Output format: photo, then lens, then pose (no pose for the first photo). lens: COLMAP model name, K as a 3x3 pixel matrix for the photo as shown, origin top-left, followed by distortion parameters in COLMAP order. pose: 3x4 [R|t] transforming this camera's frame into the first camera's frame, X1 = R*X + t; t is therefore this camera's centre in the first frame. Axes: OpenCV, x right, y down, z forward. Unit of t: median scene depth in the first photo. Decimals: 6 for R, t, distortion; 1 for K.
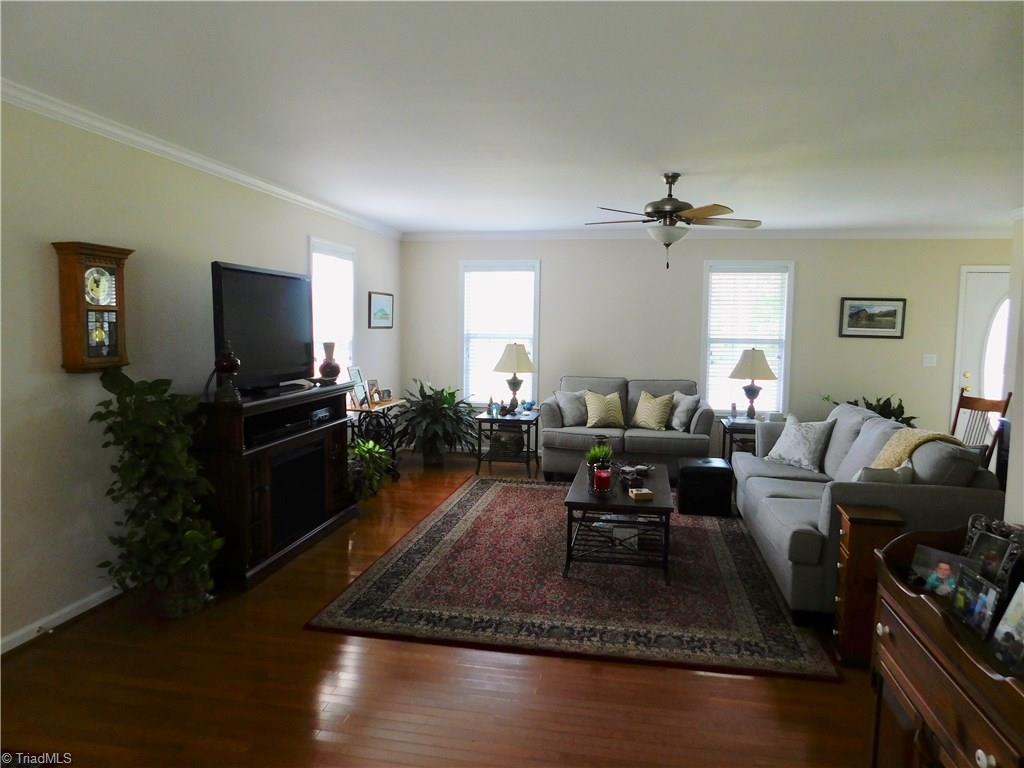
lens RADIAL K [[677.2, 0, 515.2], [0, 677.2, 380.2], [0, 0, 1]] dist [-0.069919, 0.048890]
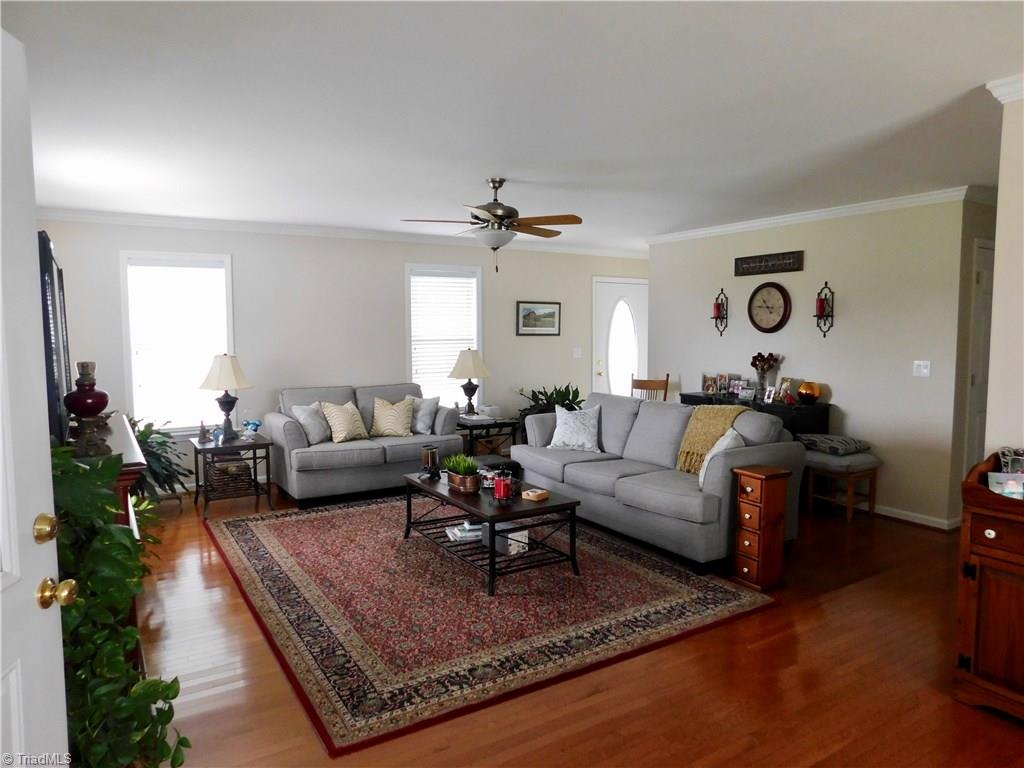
lens RADIAL K [[677.2, 0, 515.2], [0, 677.2, 380.2], [0, 0, 1]] dist [-0.069919, 0.048890]
pose [[0.737631, -0.067944, 0.671777, -0.402122], [0.070655, 0.997229, 0.023279, -0.022660], [-0.671497, 0.030293, 0.740388, 0.210119]]
